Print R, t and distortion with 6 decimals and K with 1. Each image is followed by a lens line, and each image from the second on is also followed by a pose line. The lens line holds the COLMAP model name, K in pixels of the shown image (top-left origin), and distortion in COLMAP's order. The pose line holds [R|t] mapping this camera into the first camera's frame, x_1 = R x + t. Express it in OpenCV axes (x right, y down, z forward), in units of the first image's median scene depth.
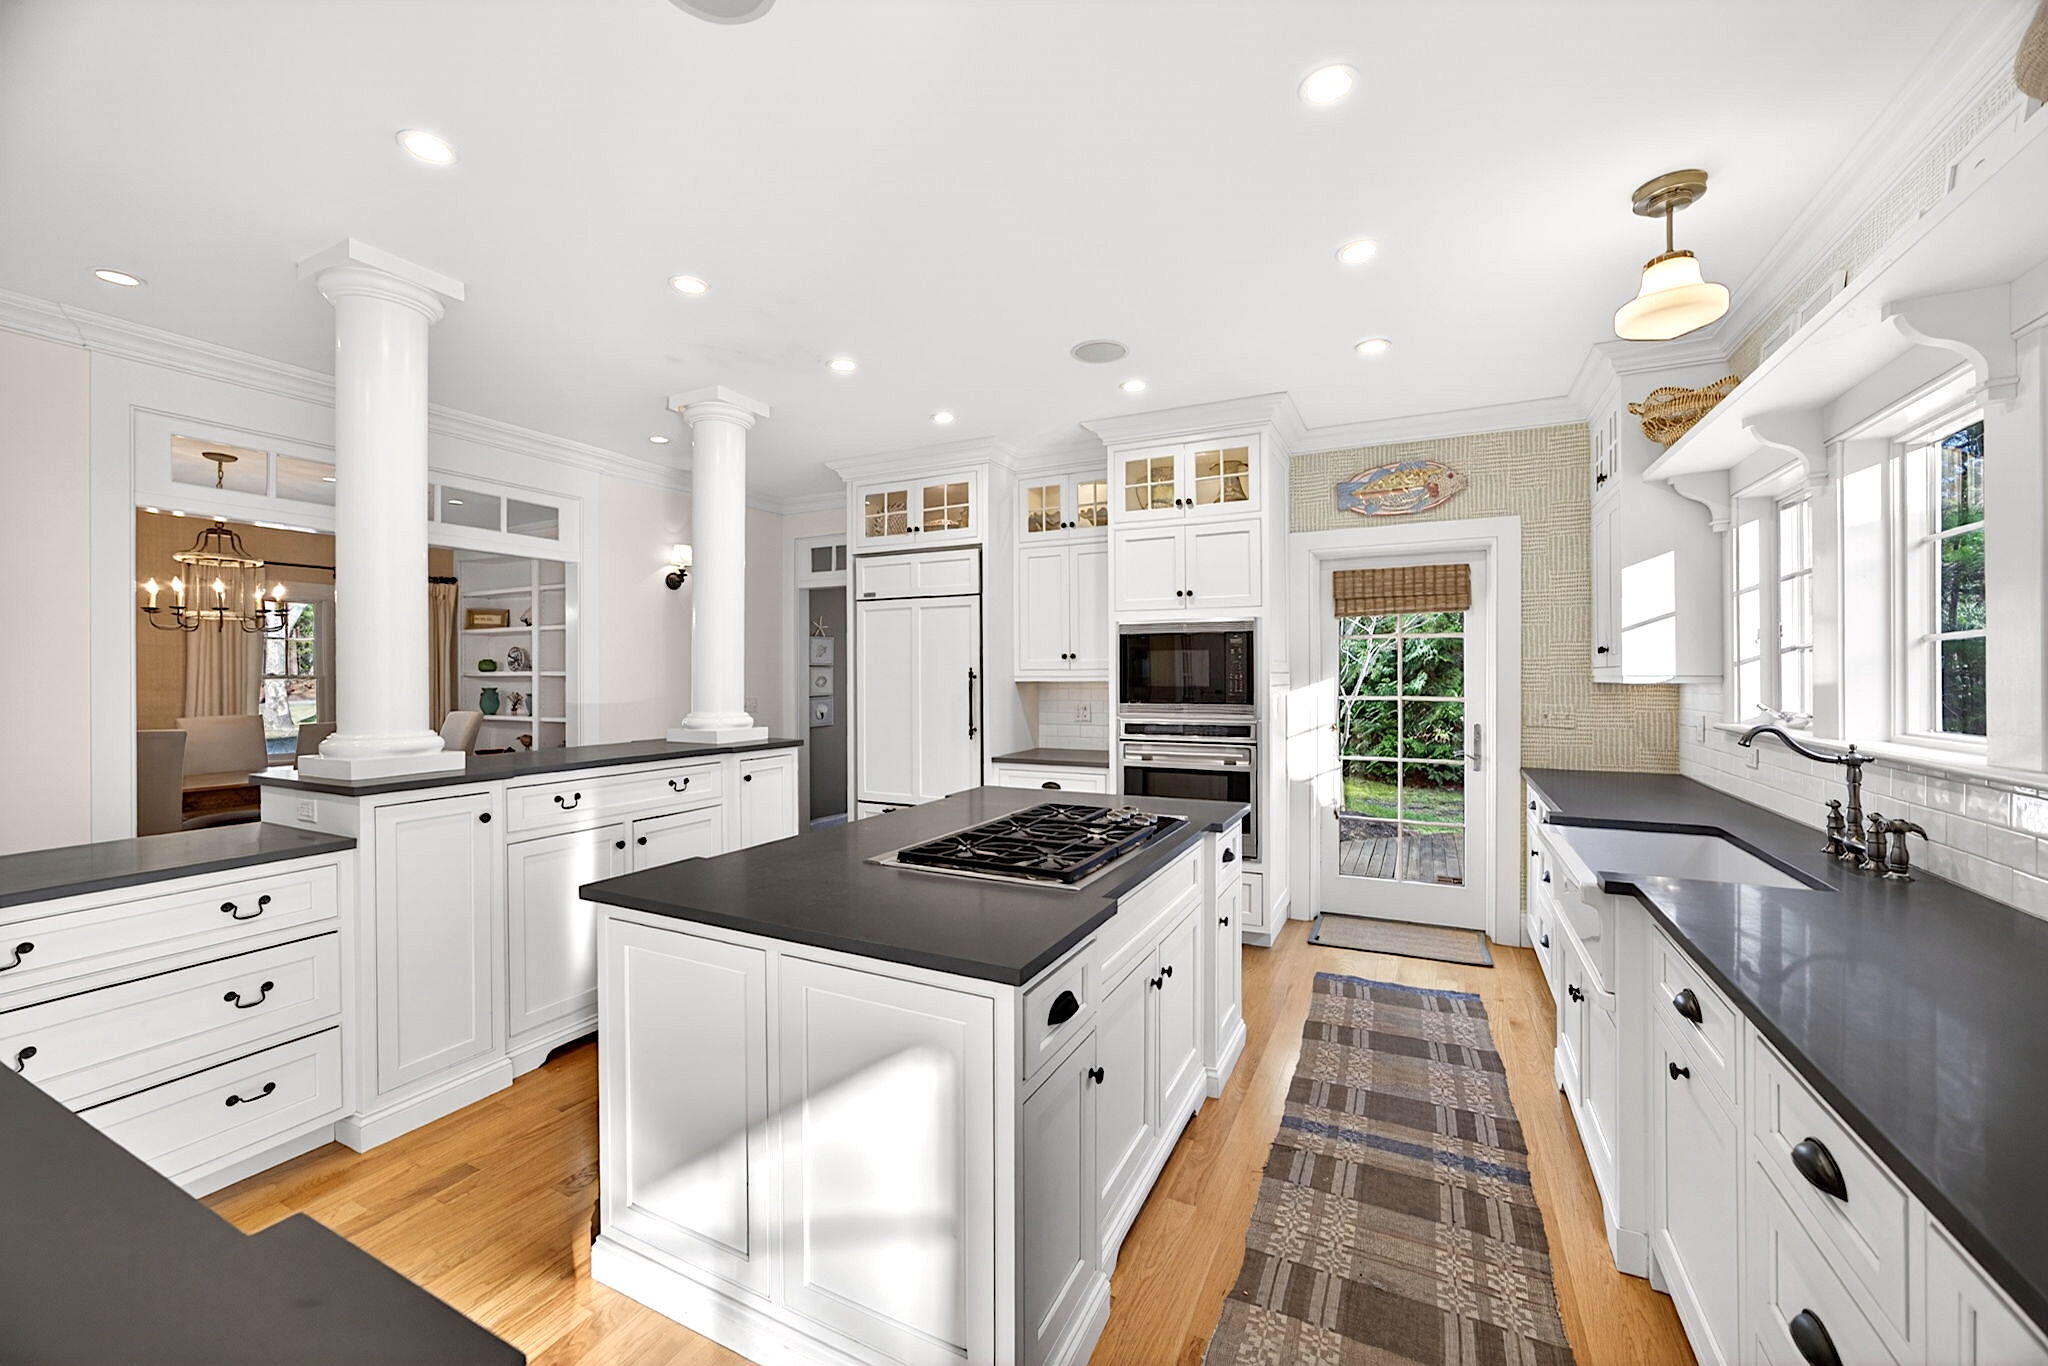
lens RADIAL K [[807.5, 0, 1024.0], [0, 807.5, 683.0], [0, 0, 1]] dist [-0.058139, -0.000057]
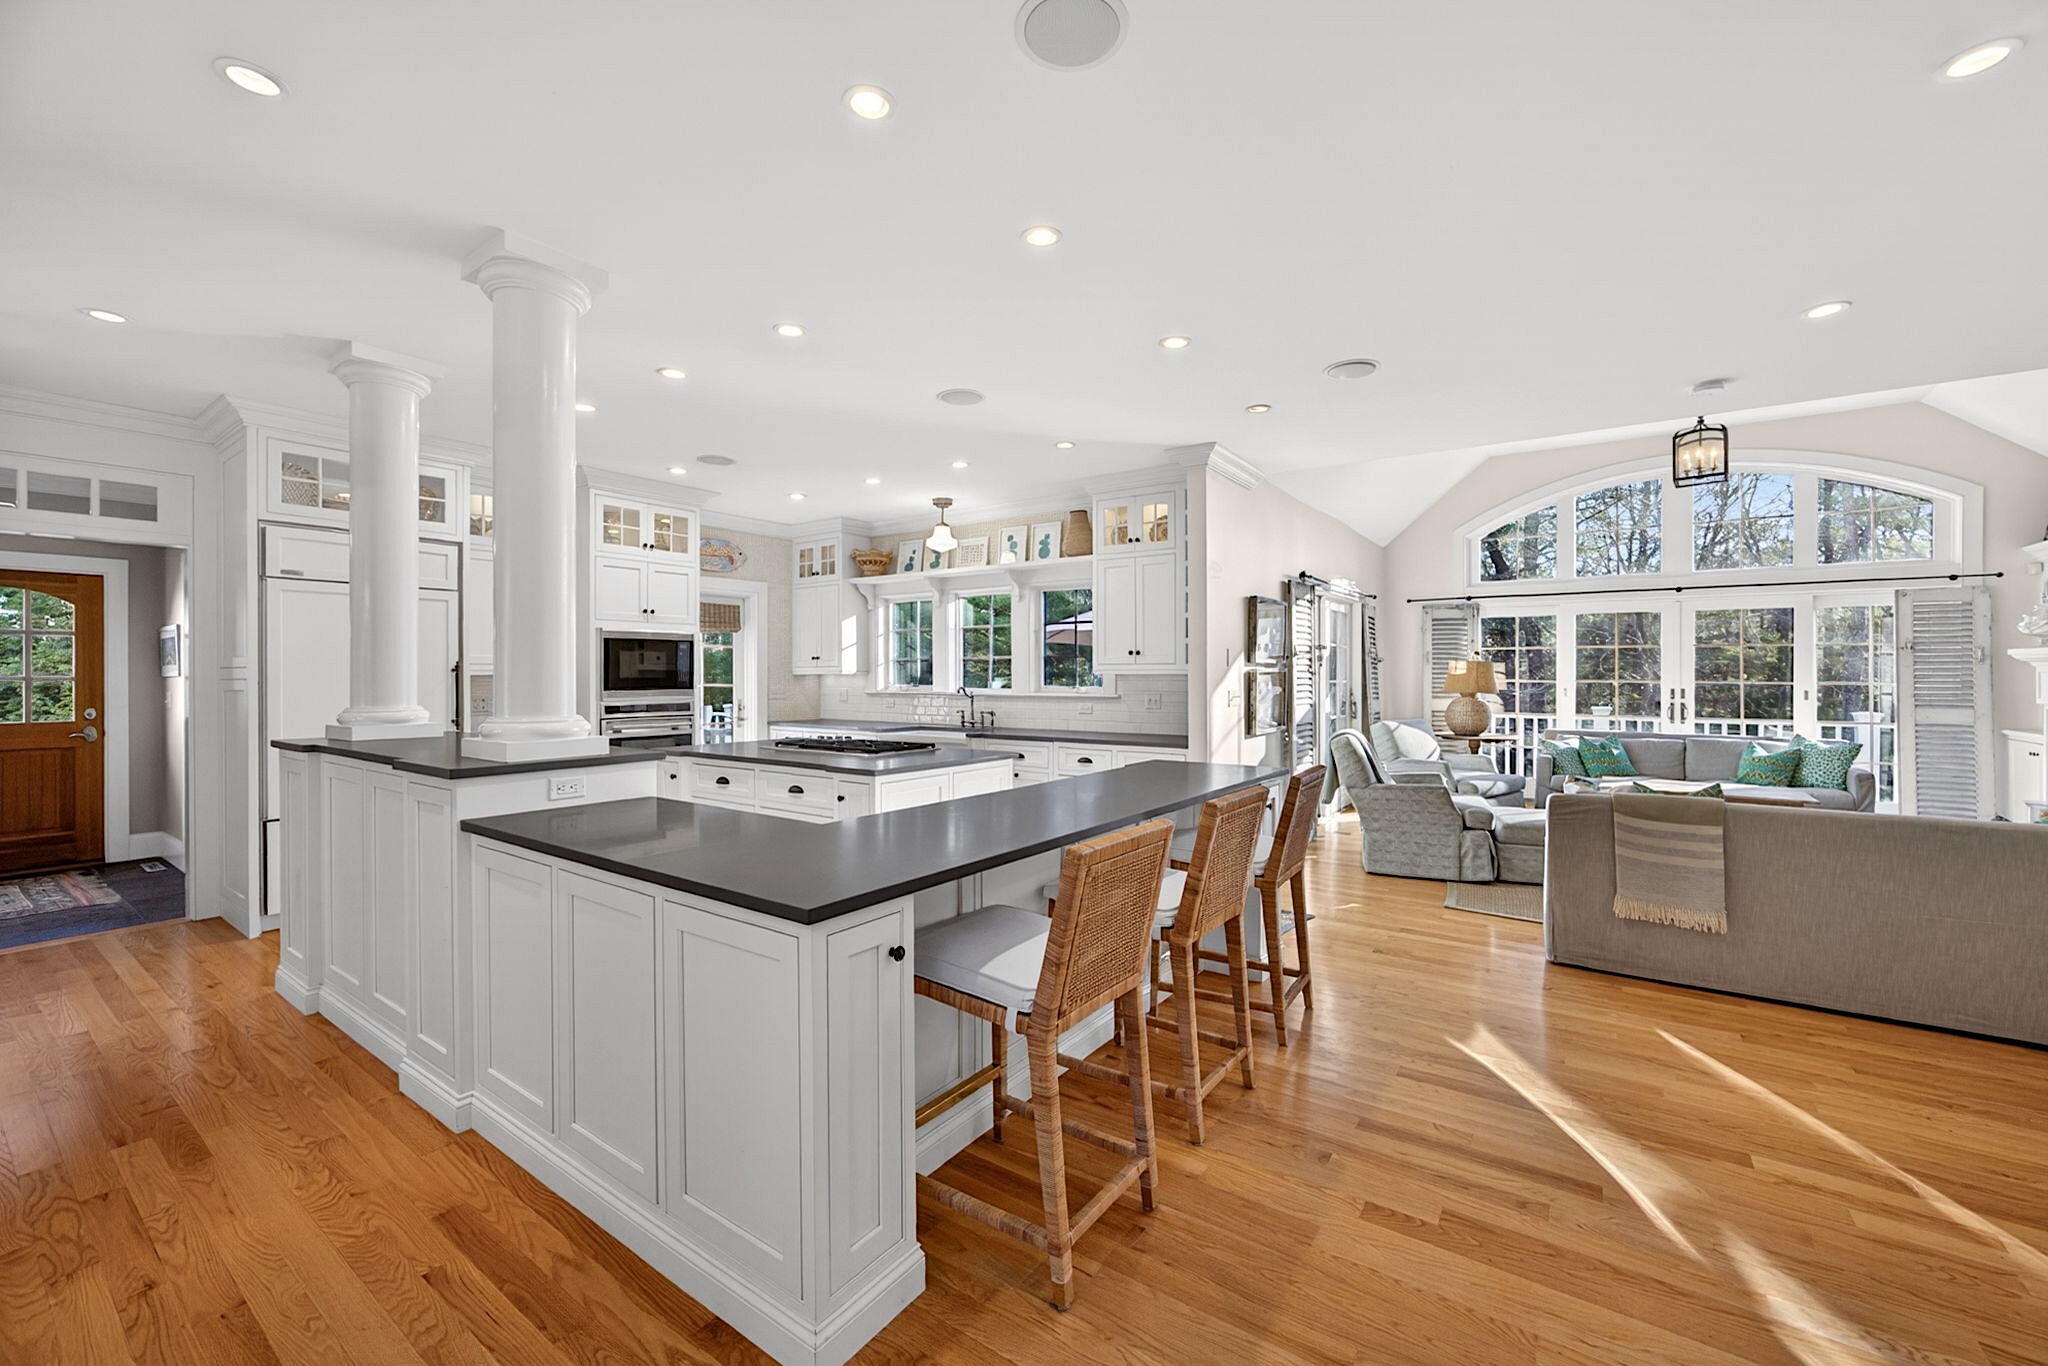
lens RADIAL K [[823.9, 0, 1024.0], [0, 823.9, 683.0], [0, 0, 1]] dist [-0.001055, 0.000180]
pose [[0.149655, -0.009530, 0.988692, -1.091532], [0.009081, 0.999925, 0.008264, 0.007729], [-0.988697, 0.007742, 0.149730, 0.132468]]
